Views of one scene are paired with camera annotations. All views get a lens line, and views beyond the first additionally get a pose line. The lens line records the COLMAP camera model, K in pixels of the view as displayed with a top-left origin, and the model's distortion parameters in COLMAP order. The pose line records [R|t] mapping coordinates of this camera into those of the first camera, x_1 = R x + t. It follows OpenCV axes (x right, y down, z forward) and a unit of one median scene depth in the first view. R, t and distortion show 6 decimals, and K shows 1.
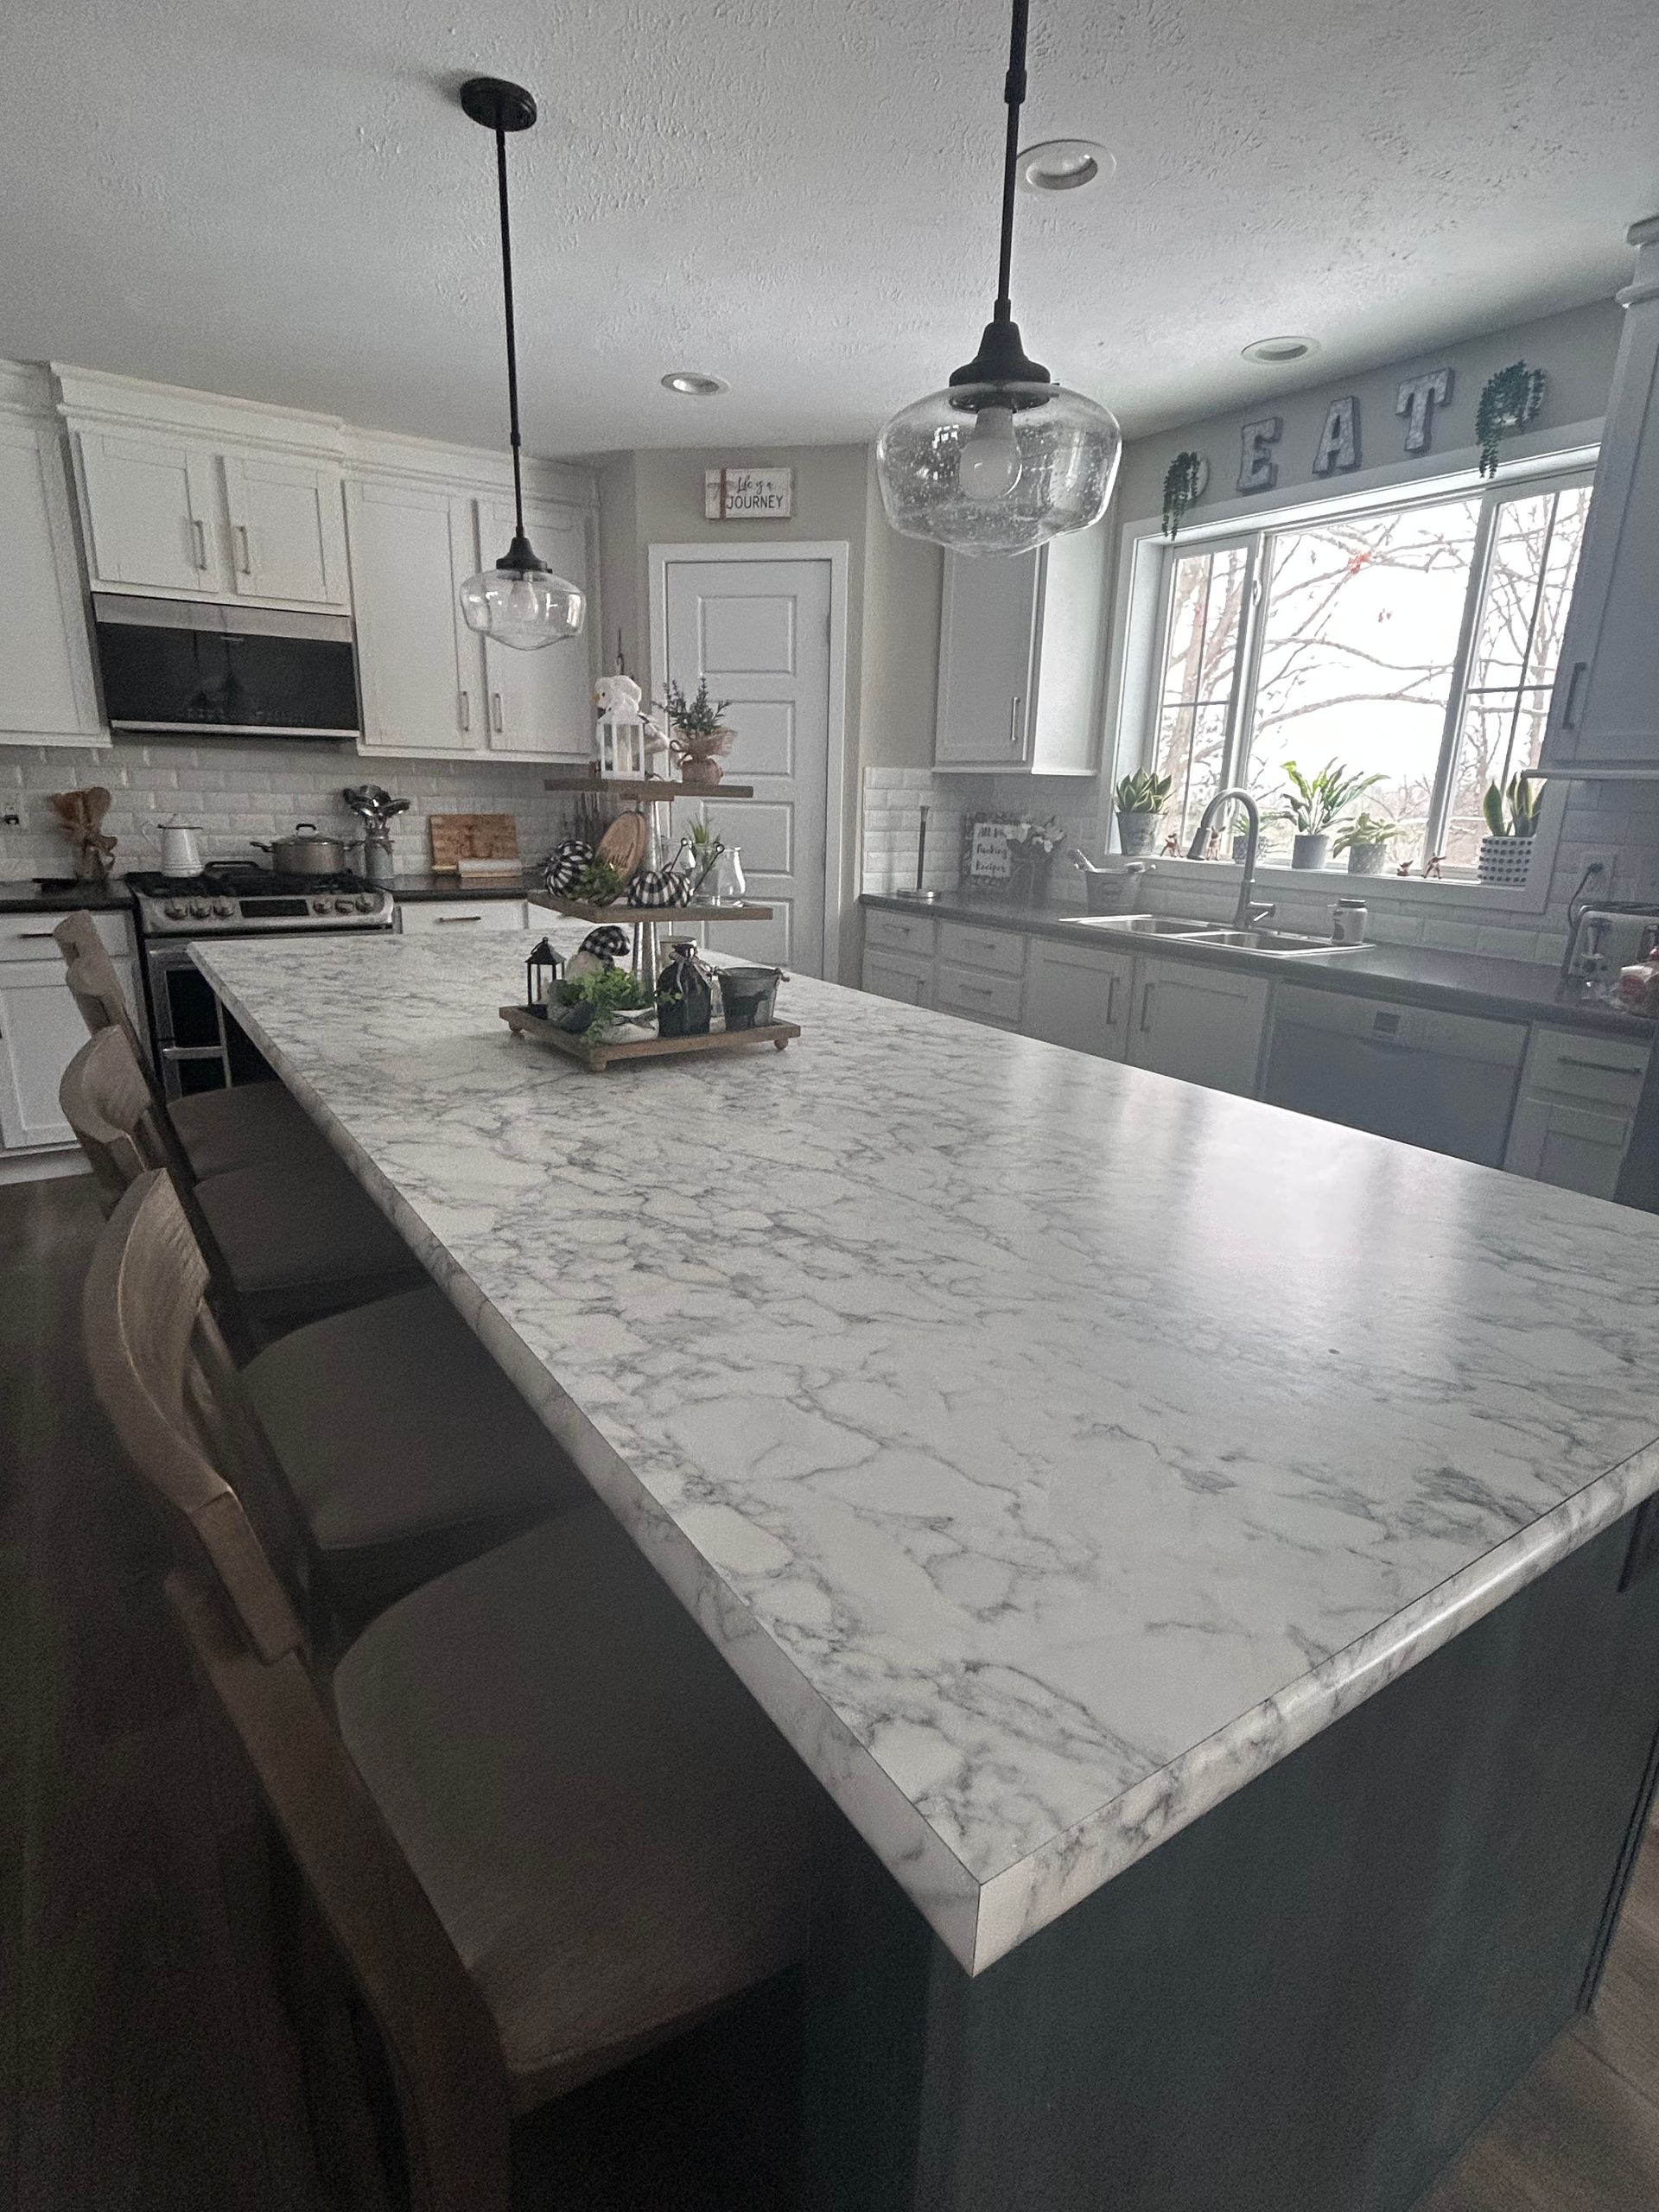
lens RADIAL K [[1133.6, 0, 836.8], [0, 1133.6, 1106.0], [0, 0, 1]] dist [-0.000467, 0.002891]
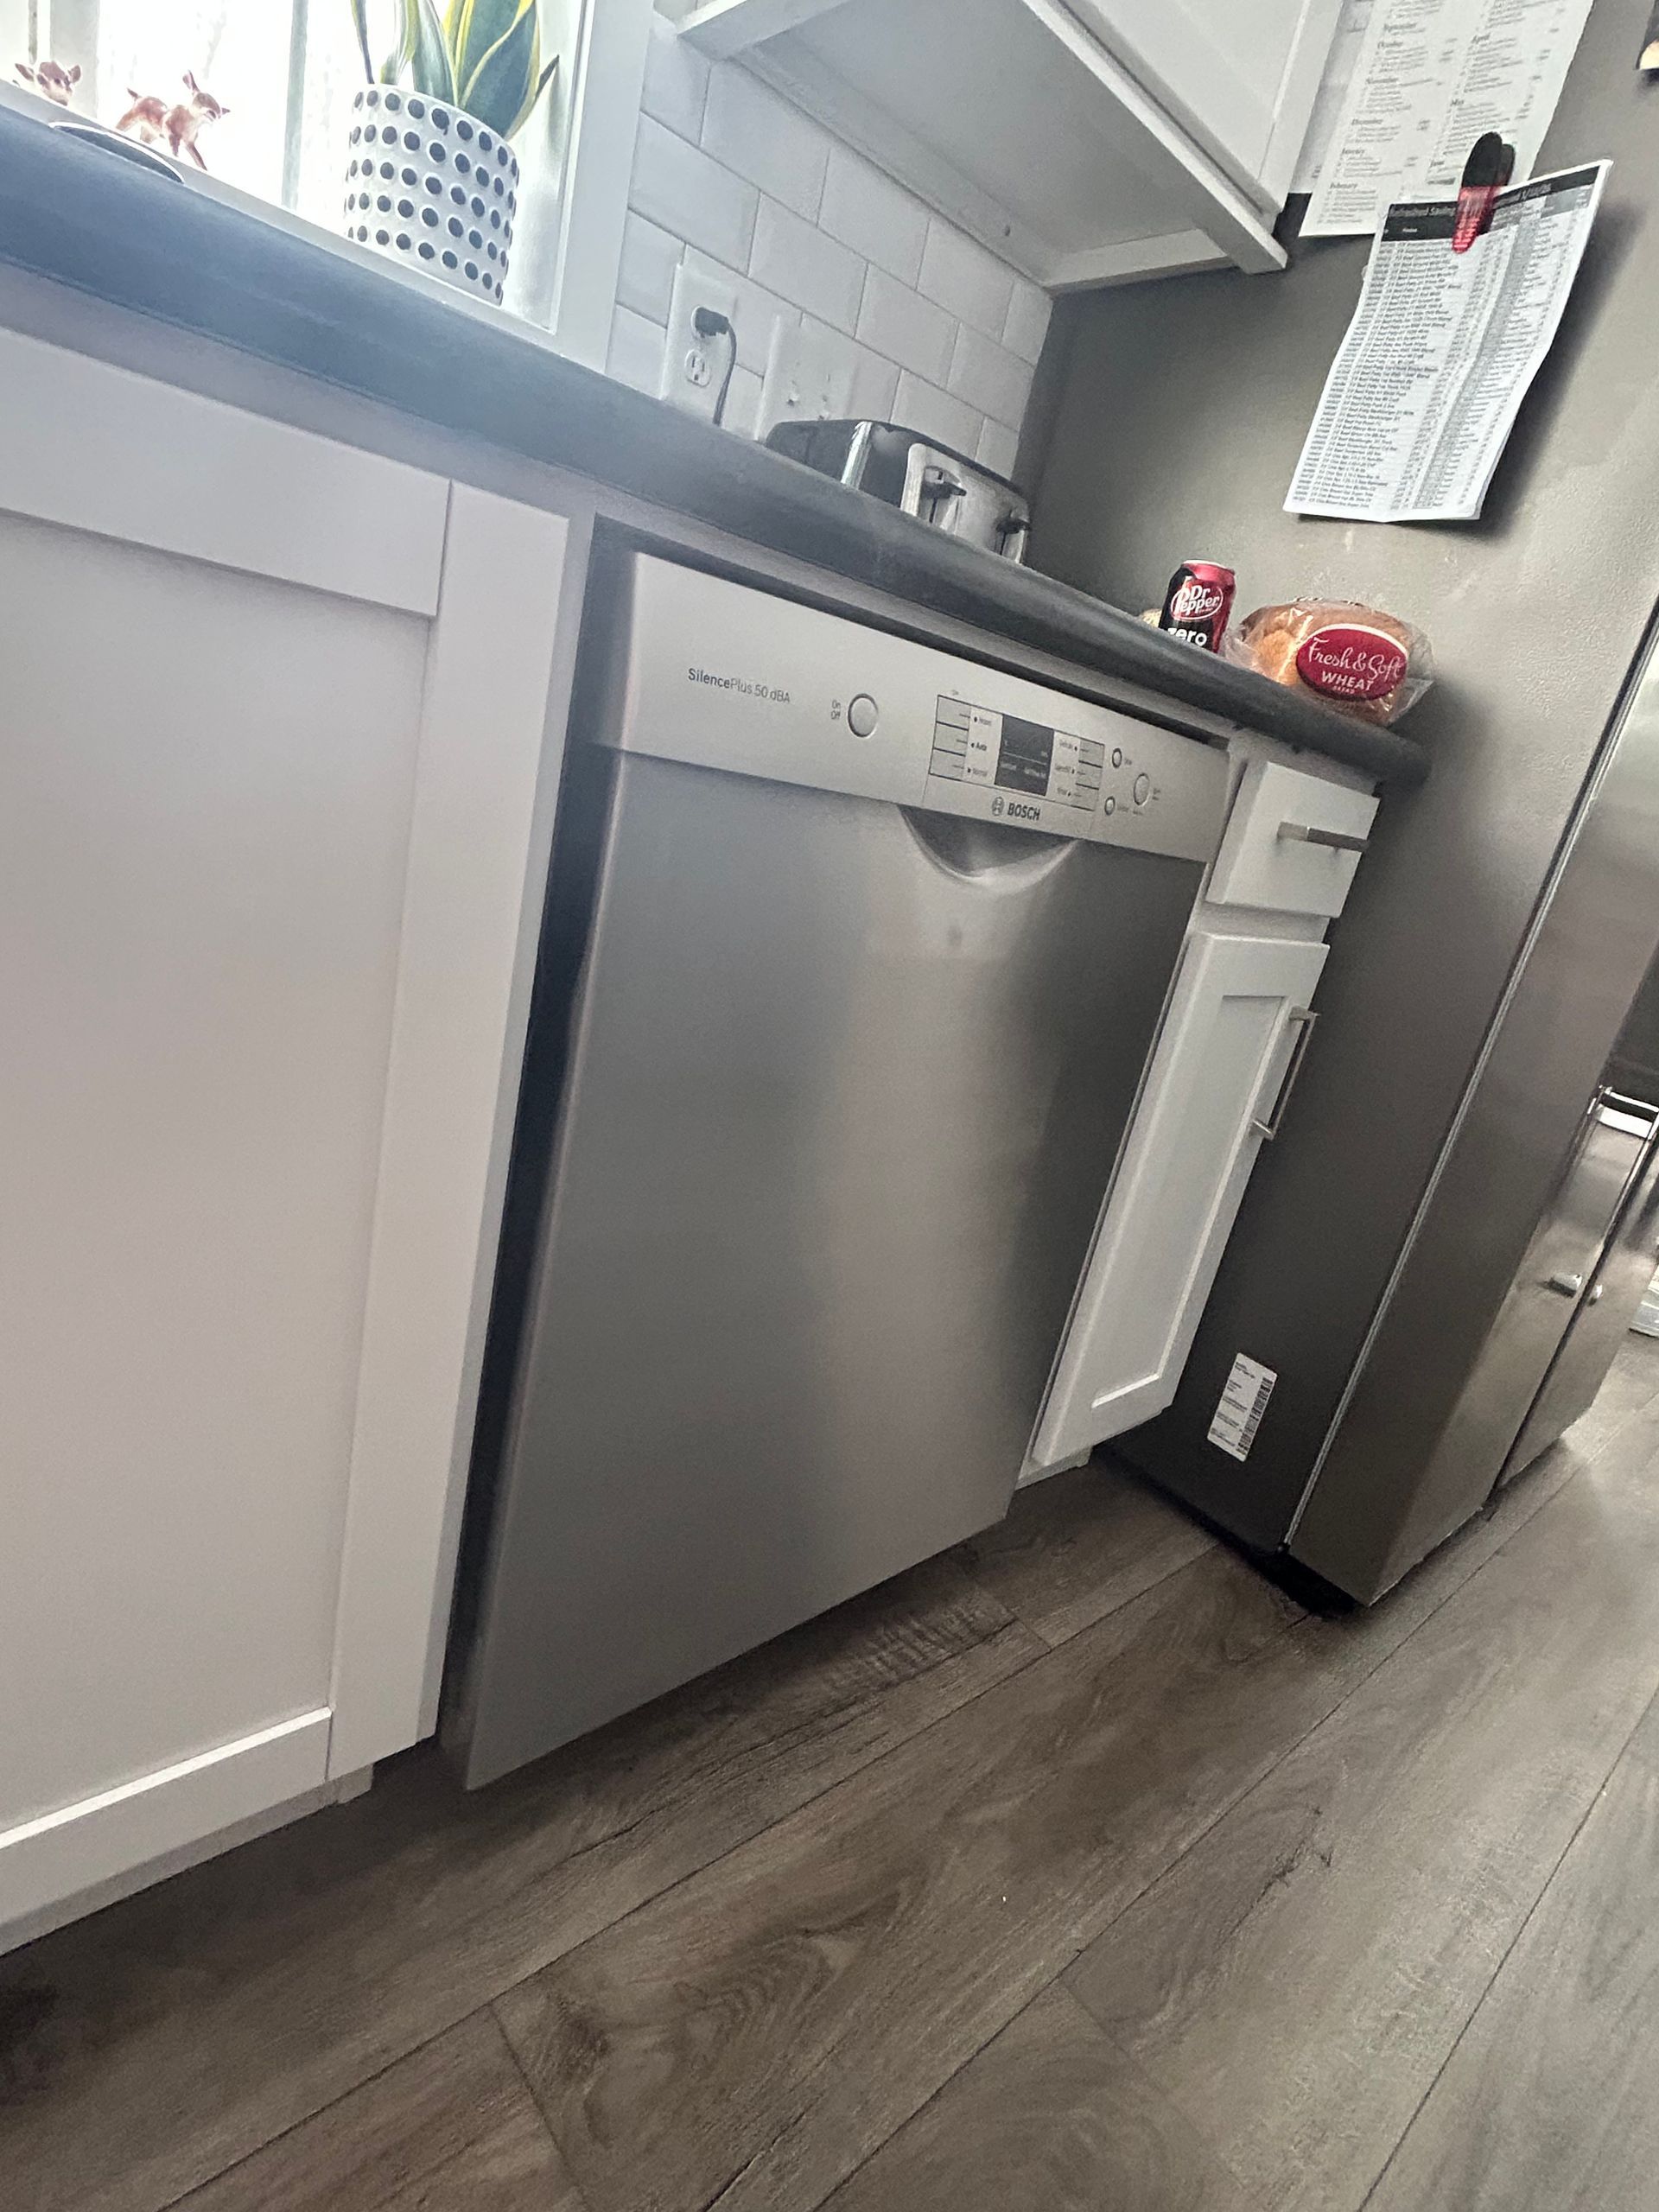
lens RADIAL K [[1133.6, 0, 837.3], [0, 1133.6, 1107.9], [0, 0, 1]] dist [-0.000467, 0.002891]
pose [[-0.125023, -0.360546, 0.924324, 0.157574], [0.056732, 0.927512, 0.369463, -0.076806], [-0.990531, 0.098630, -0.095506, 0.839363]]
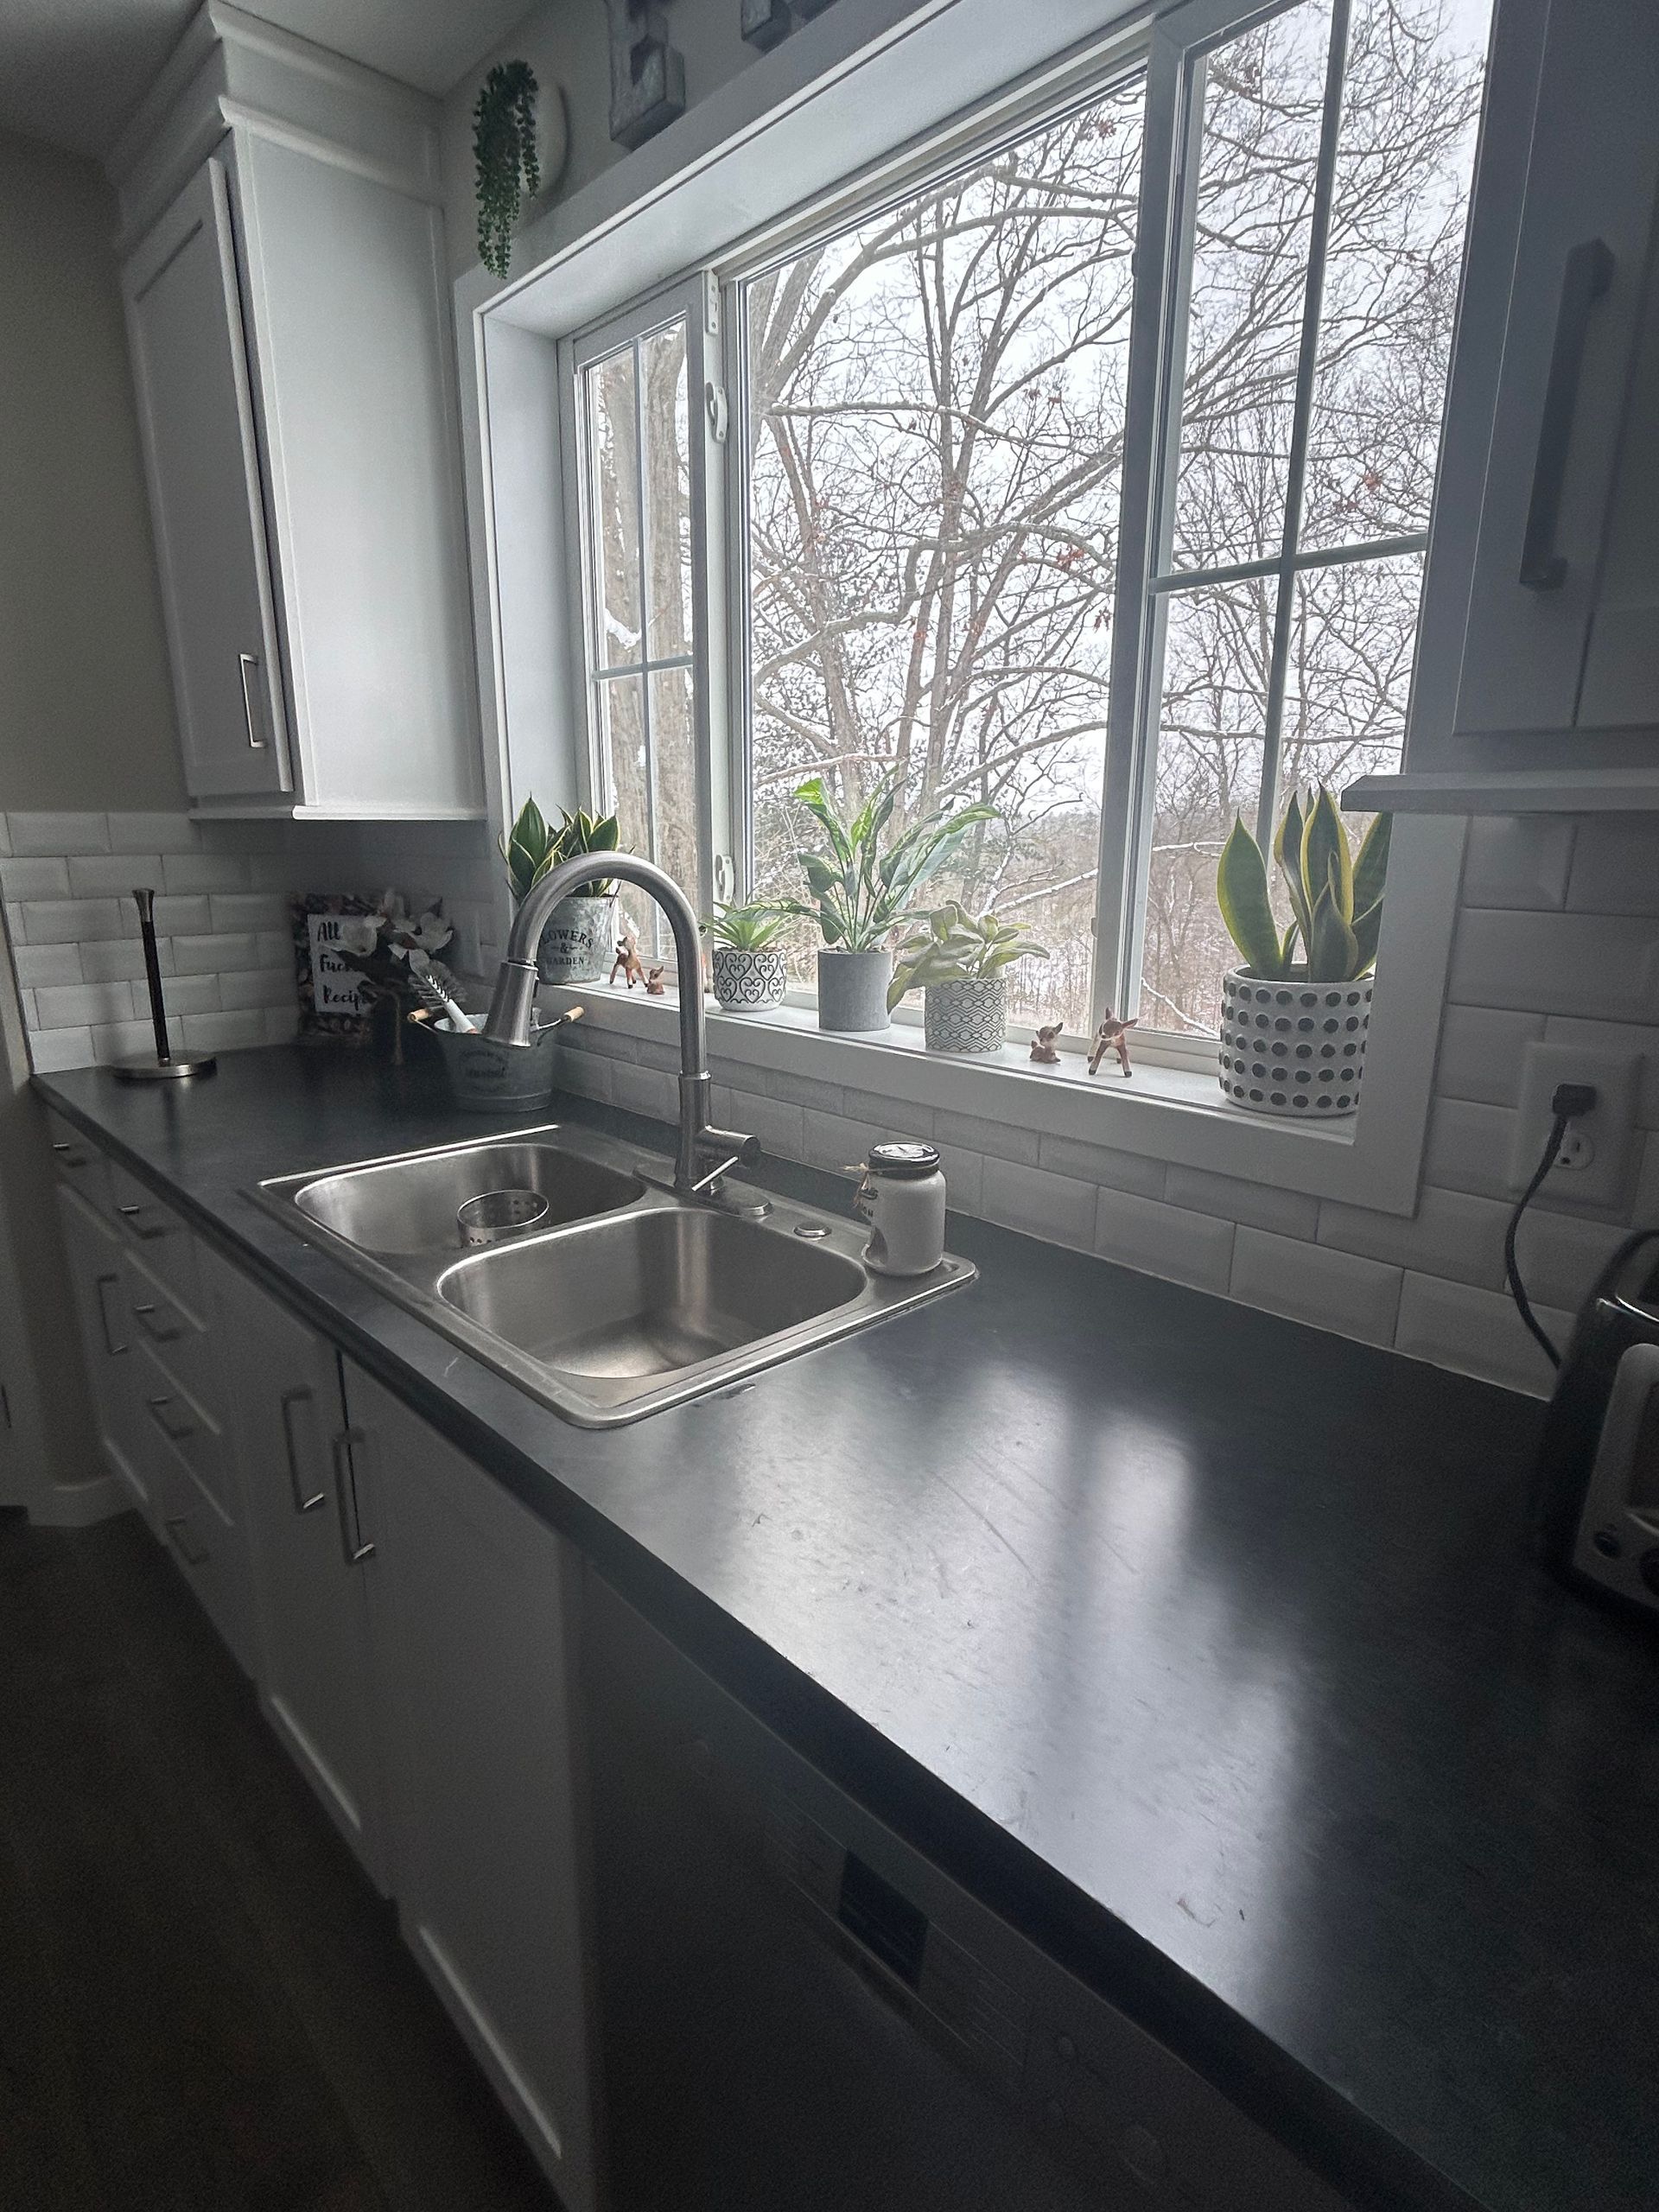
lens RADIAL K [[1133.6, 0, 827.8], [0, 1133.6, 1100.1], [0, 0, 1]] dist [-0.000467, 0.002891]
pose [[0.984800, -0.065148, 0.161013, 0.349142], [0.070409, 0.997148, -0.027181, -0.178066], [-0.158783, 0.038104, 0.986578, 0.604592]]
